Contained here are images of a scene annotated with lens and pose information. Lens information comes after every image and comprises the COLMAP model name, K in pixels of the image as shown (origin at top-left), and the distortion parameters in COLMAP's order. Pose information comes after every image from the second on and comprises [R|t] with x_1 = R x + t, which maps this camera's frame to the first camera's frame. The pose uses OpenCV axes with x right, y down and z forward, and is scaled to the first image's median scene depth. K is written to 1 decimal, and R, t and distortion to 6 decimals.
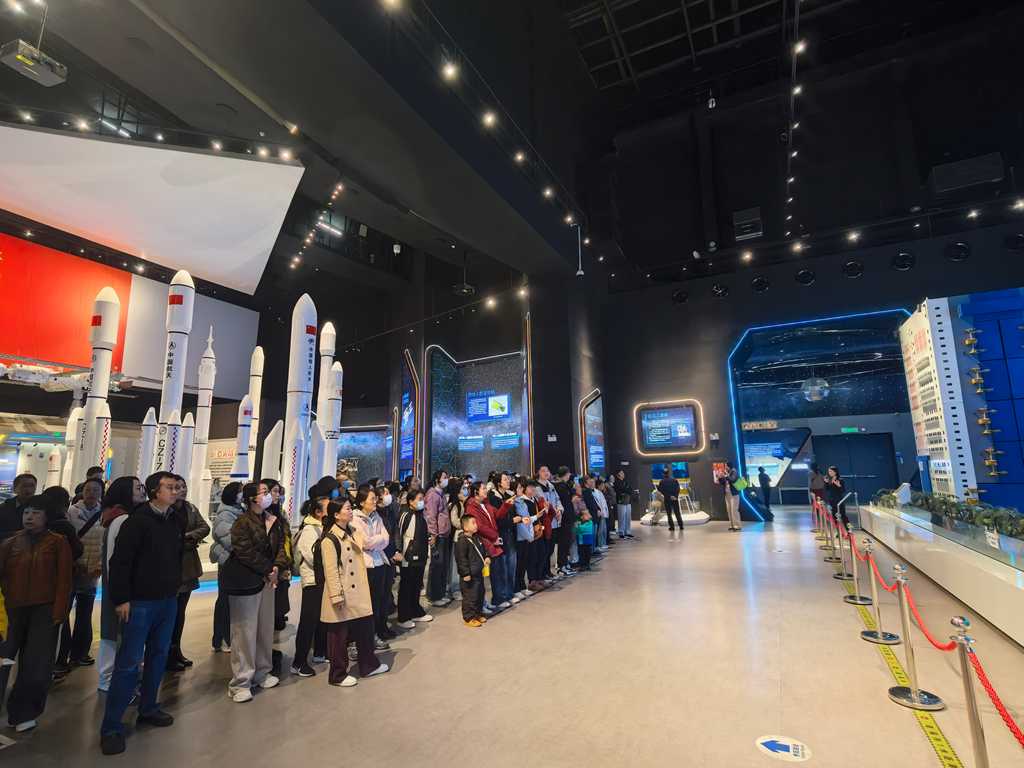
lens RADIAL K [[519.4, 0, 515.2], [0, 519.4, 368.7], [0, 0, 1]] dist [0.117235, 0.000443]
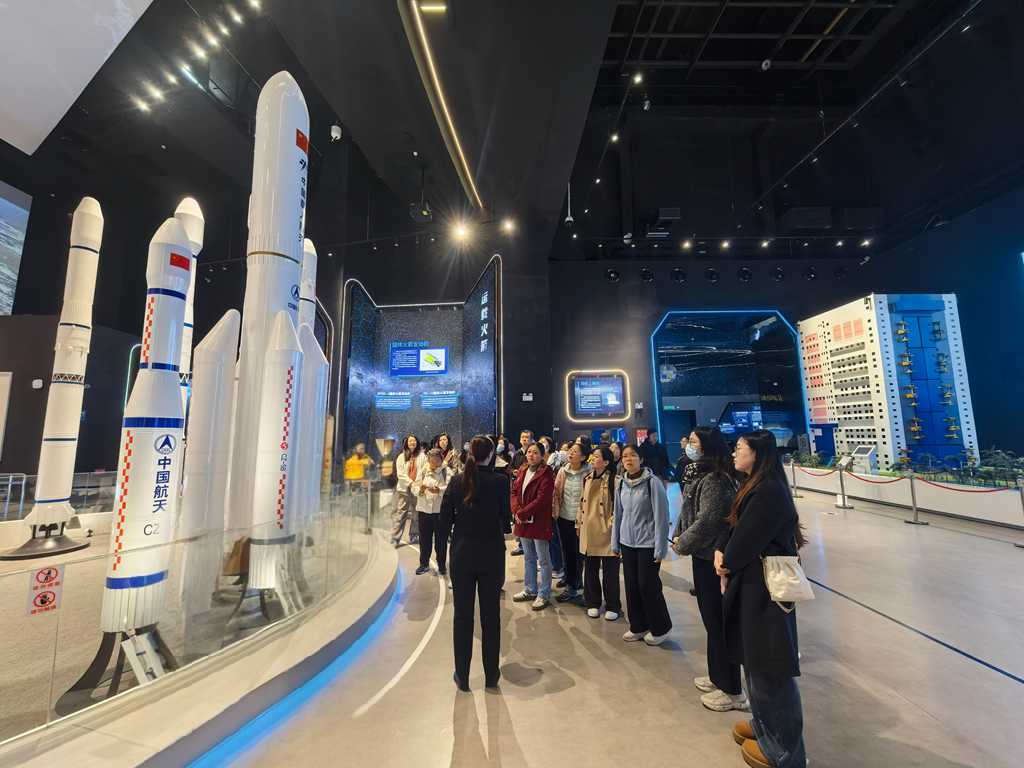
lens RADIAL K [[418.0, 0, 512.0], [0, 418.0, 384.0], [0, 0, 1]] dist [0.030687, 0.000068]
pose [[0.897175, 0.077750, 0.434779, -0.224060], [-0.103777, 0.993934, 0.036403, 0.075414], [-0.429311, -0.077780, 0.899801, 0.320401]]
